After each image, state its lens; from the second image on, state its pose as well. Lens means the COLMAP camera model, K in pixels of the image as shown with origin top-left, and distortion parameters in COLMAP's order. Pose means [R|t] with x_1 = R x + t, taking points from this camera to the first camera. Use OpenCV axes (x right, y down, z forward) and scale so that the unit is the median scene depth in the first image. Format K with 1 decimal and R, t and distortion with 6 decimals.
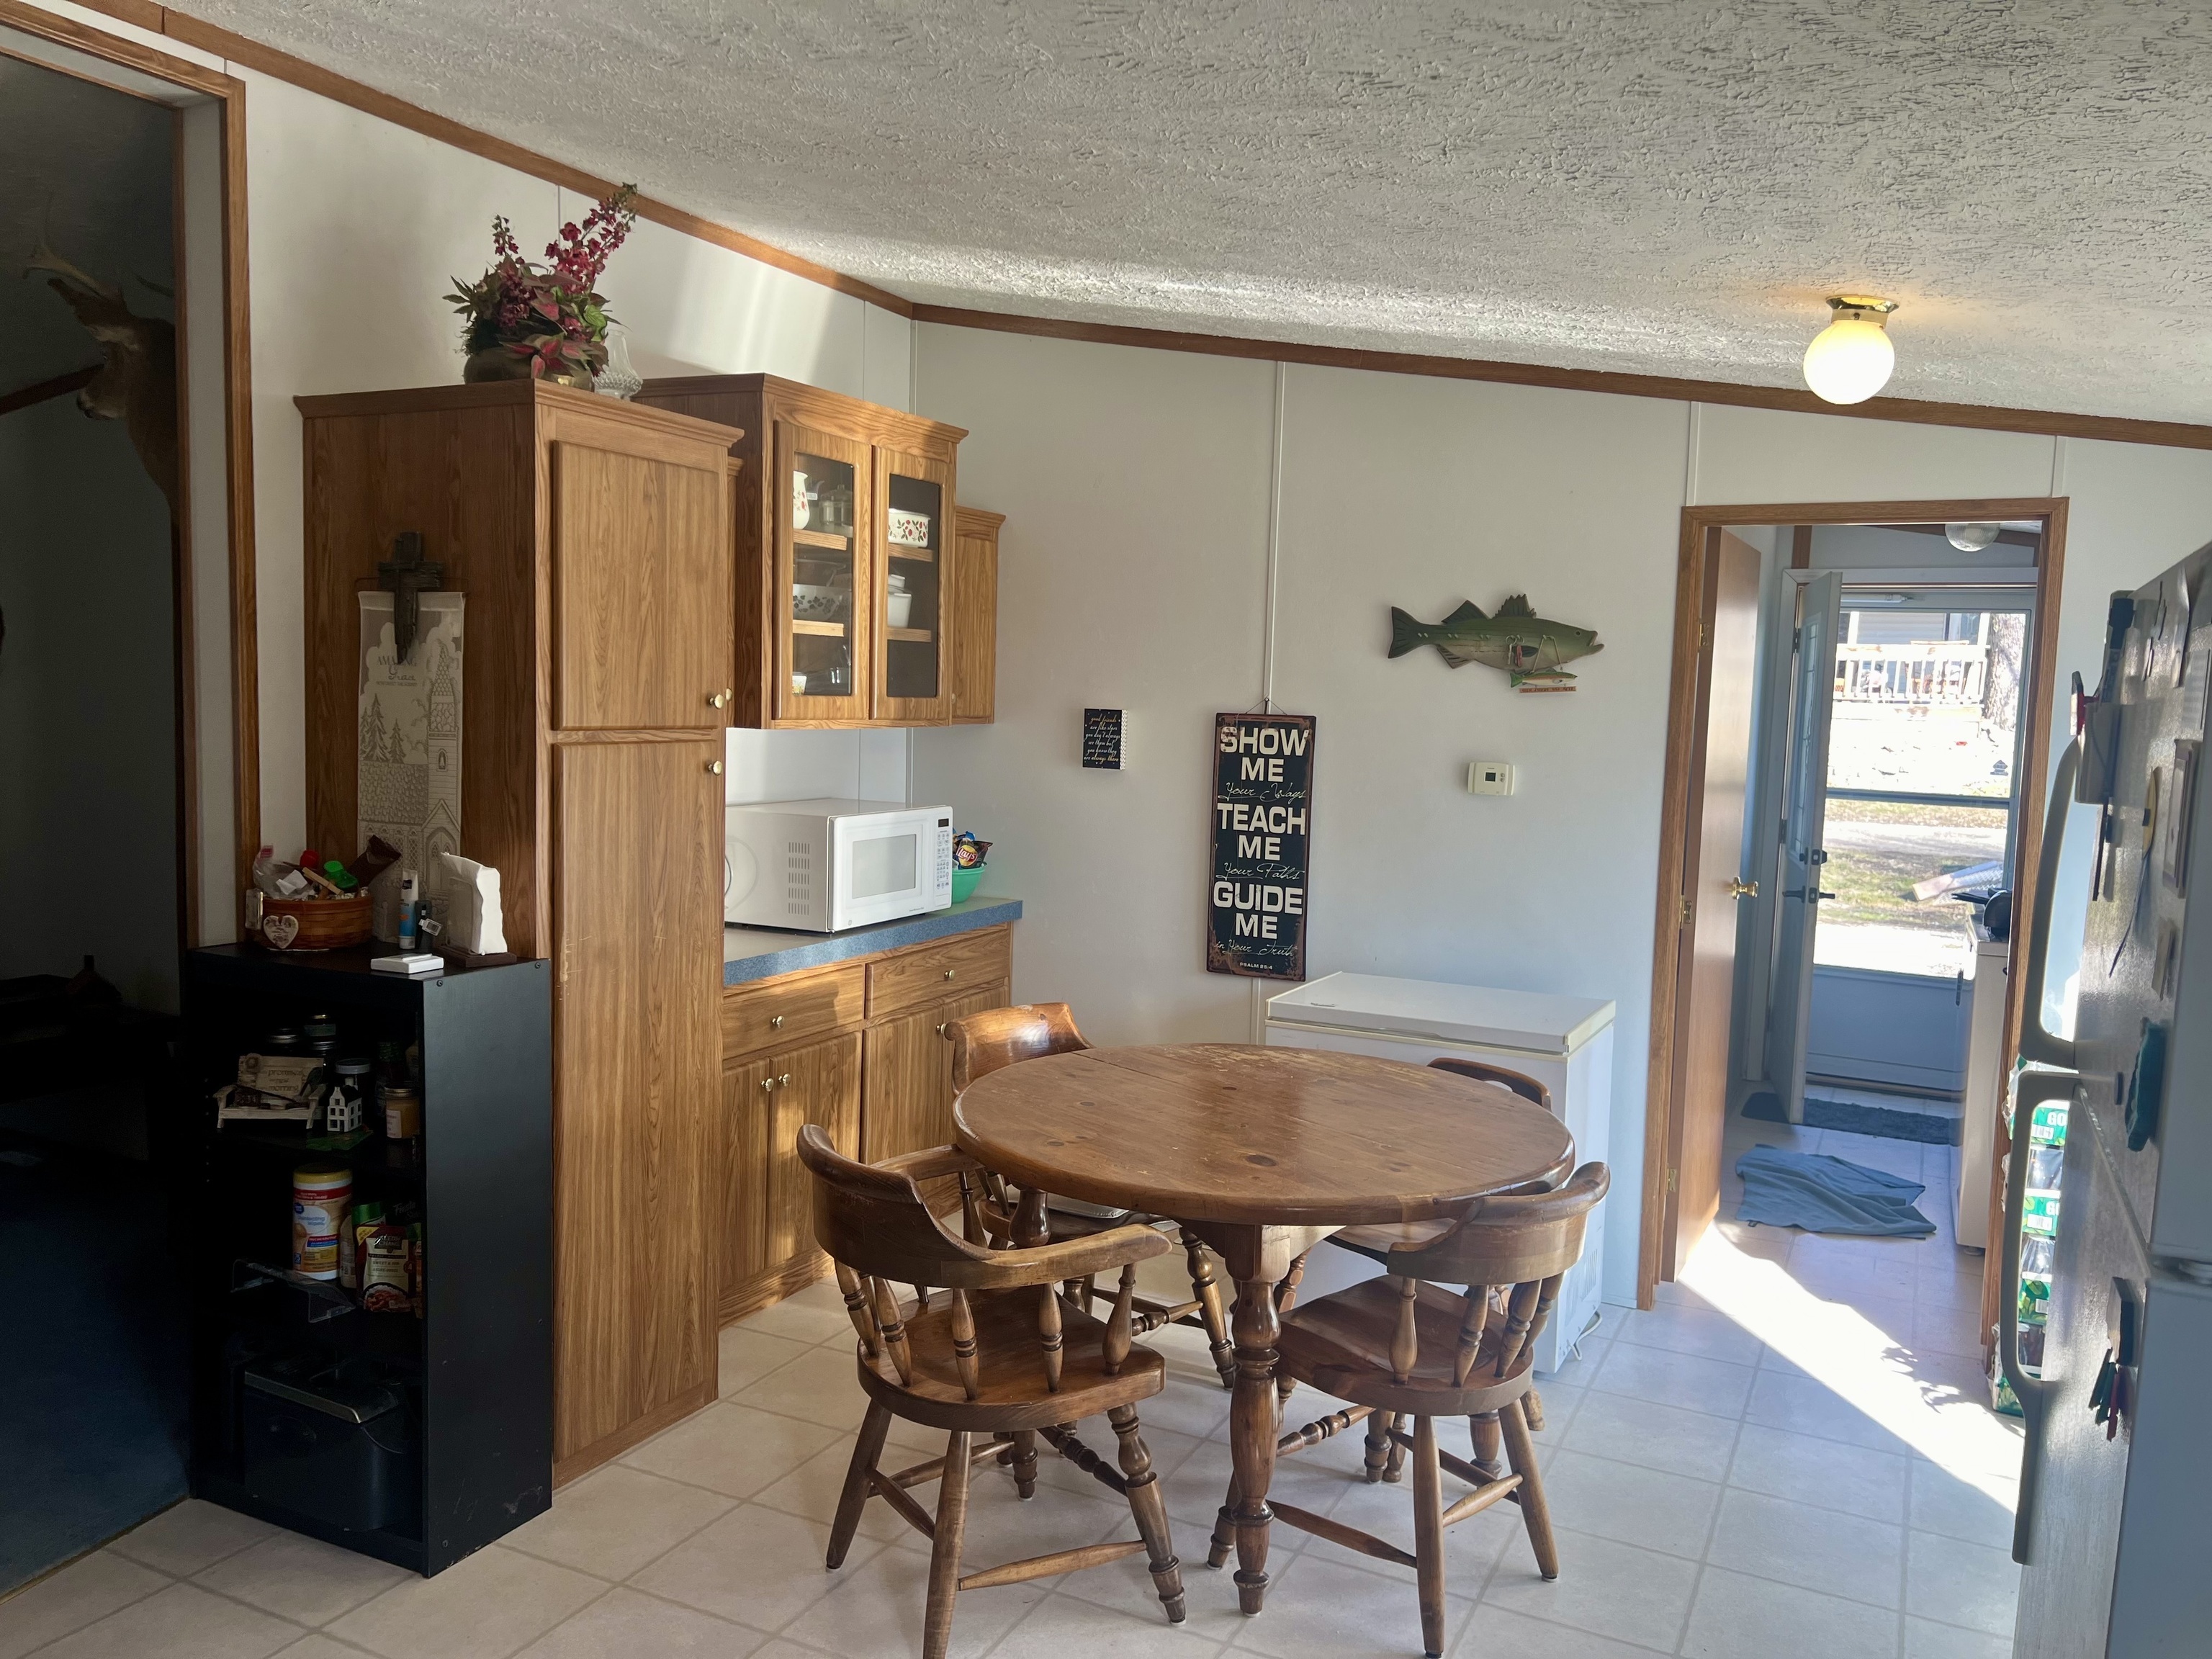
lens RADIAL K [[1664.3, 0, 1099.8], [0, 1664.3, 835.1], [0, 0, 1]] dist [0.055703, -0.020243]
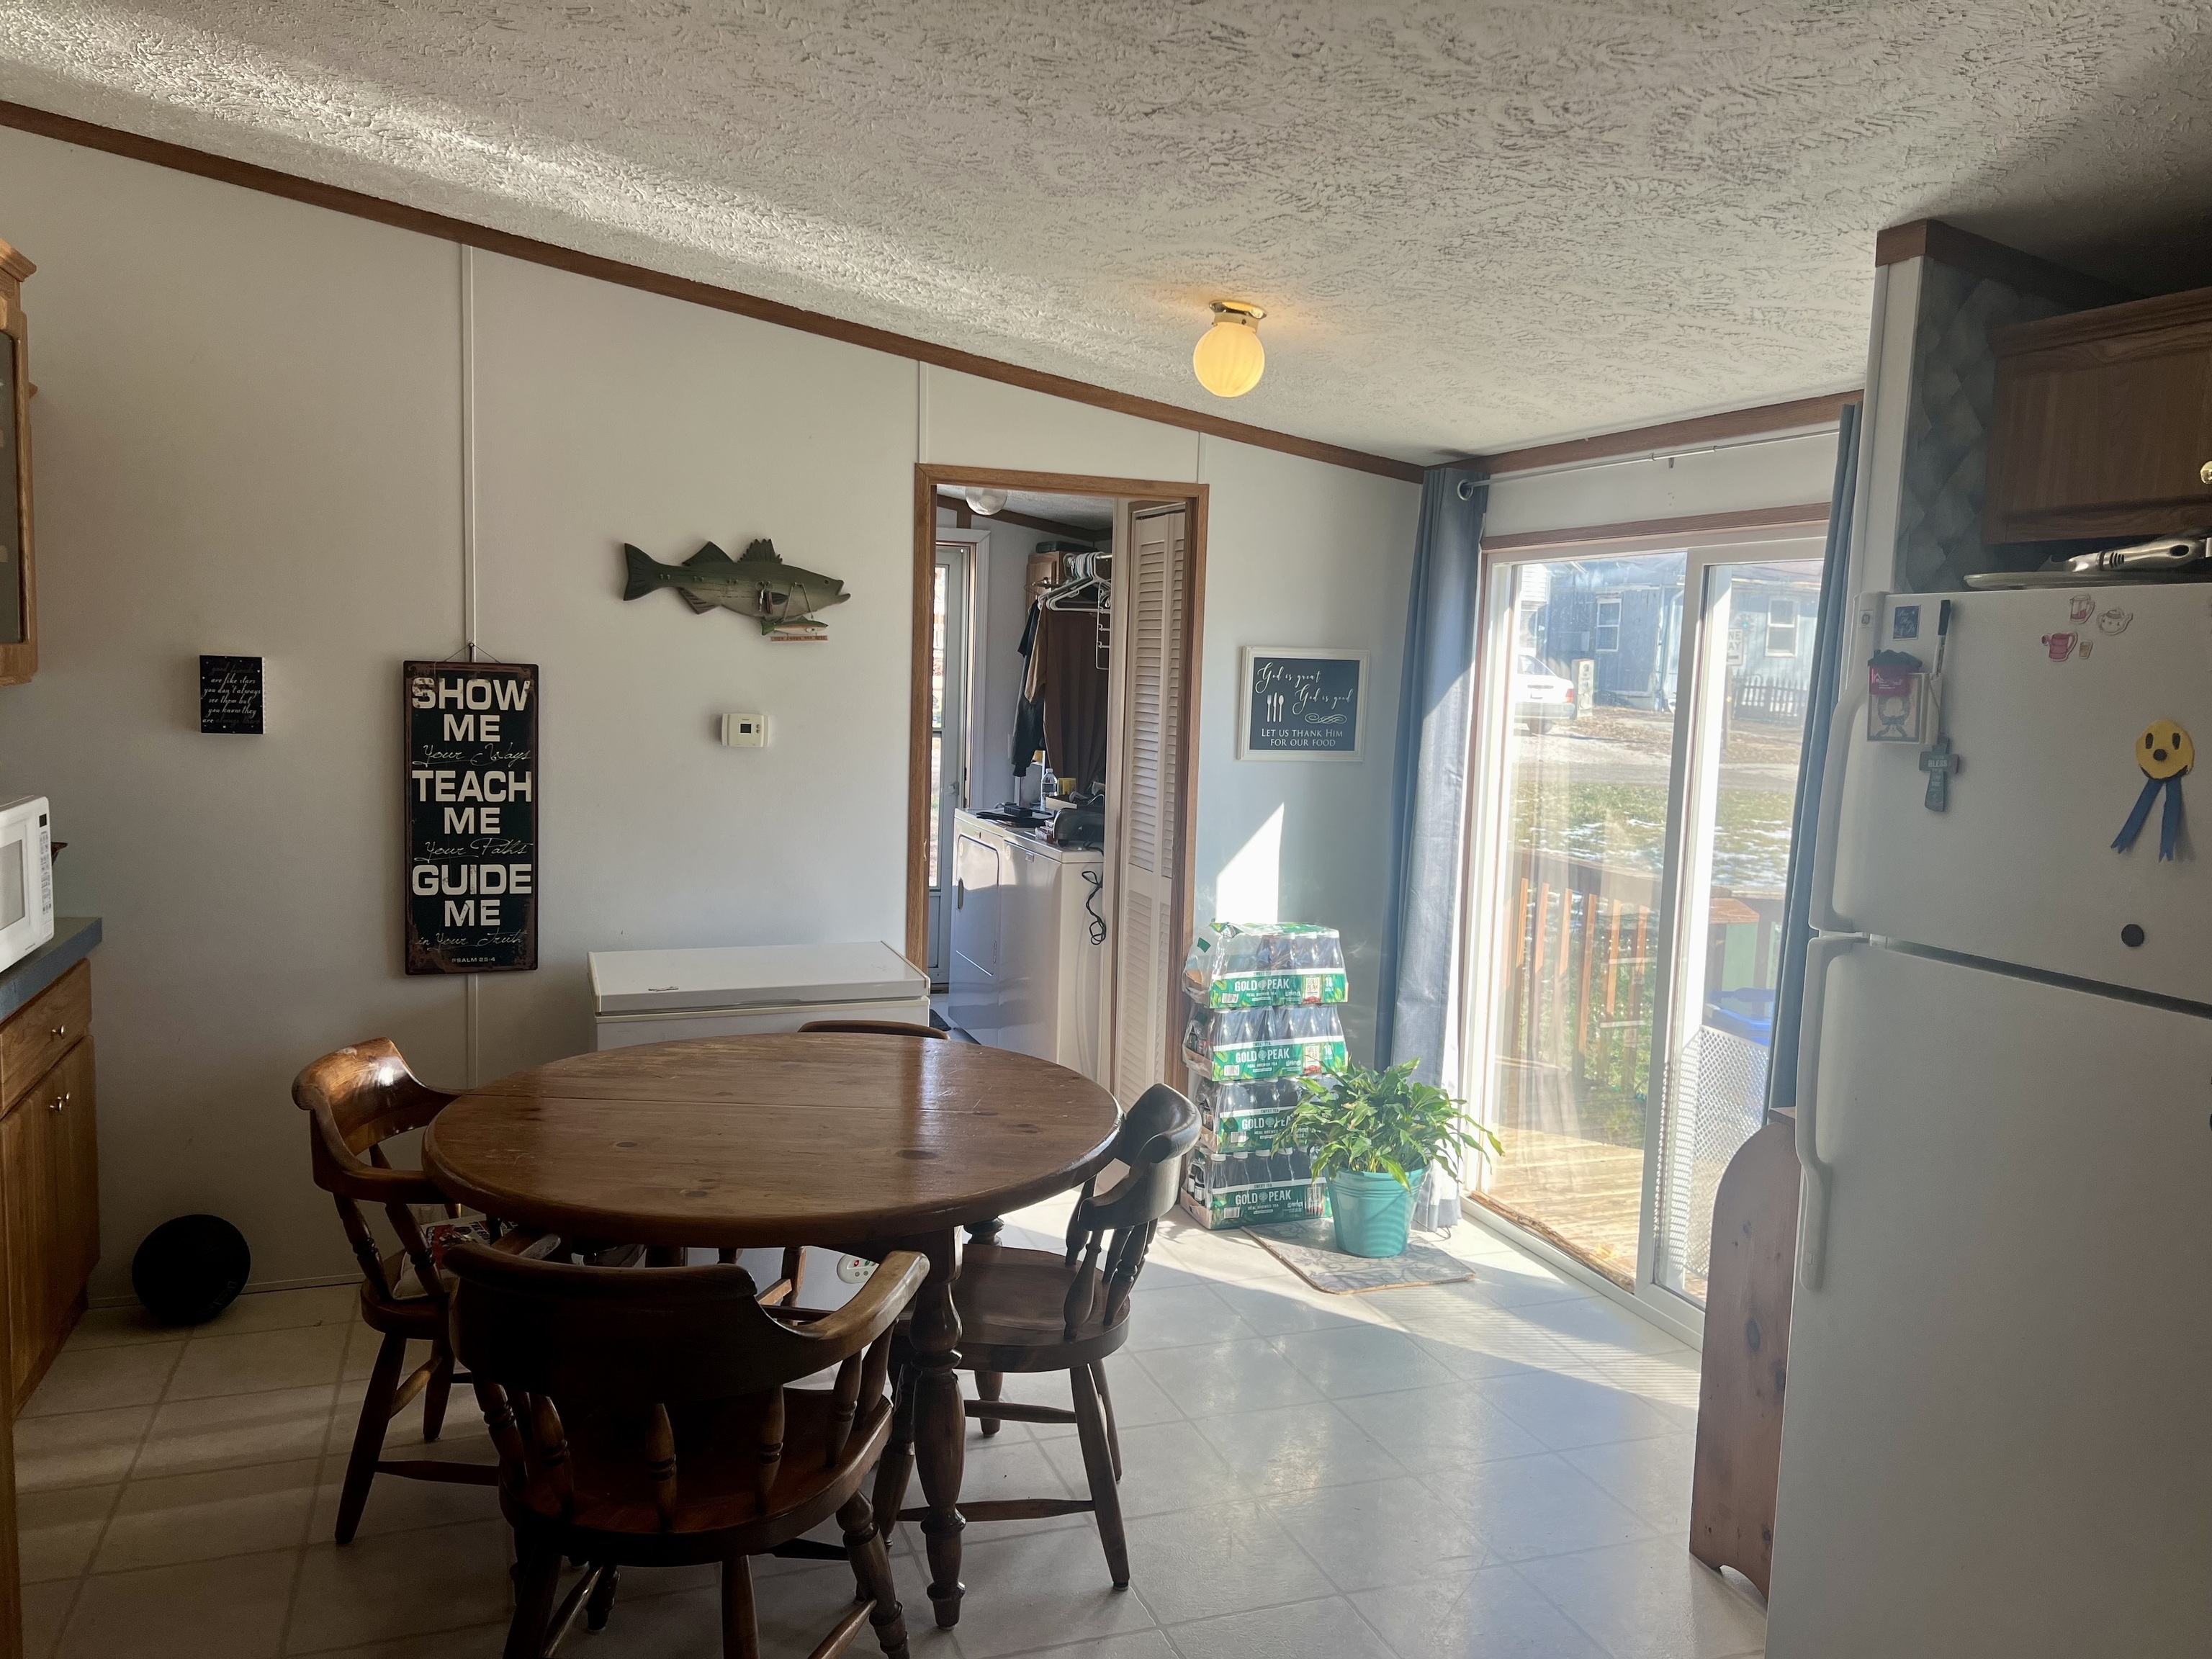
lens RADIAL K [[1664.3, 0, 1110.1], [0, 1664.3, 835.6], [0, 0, 1]] dist [0.055703, -0.020243]
pose [[0.675703, -0.082348, 0.732560, -0.312349], [0.052682, 0.996594, 0.063436, -0.022090], [-0.735289, -0.004271, 0.677741, 0.185443]]
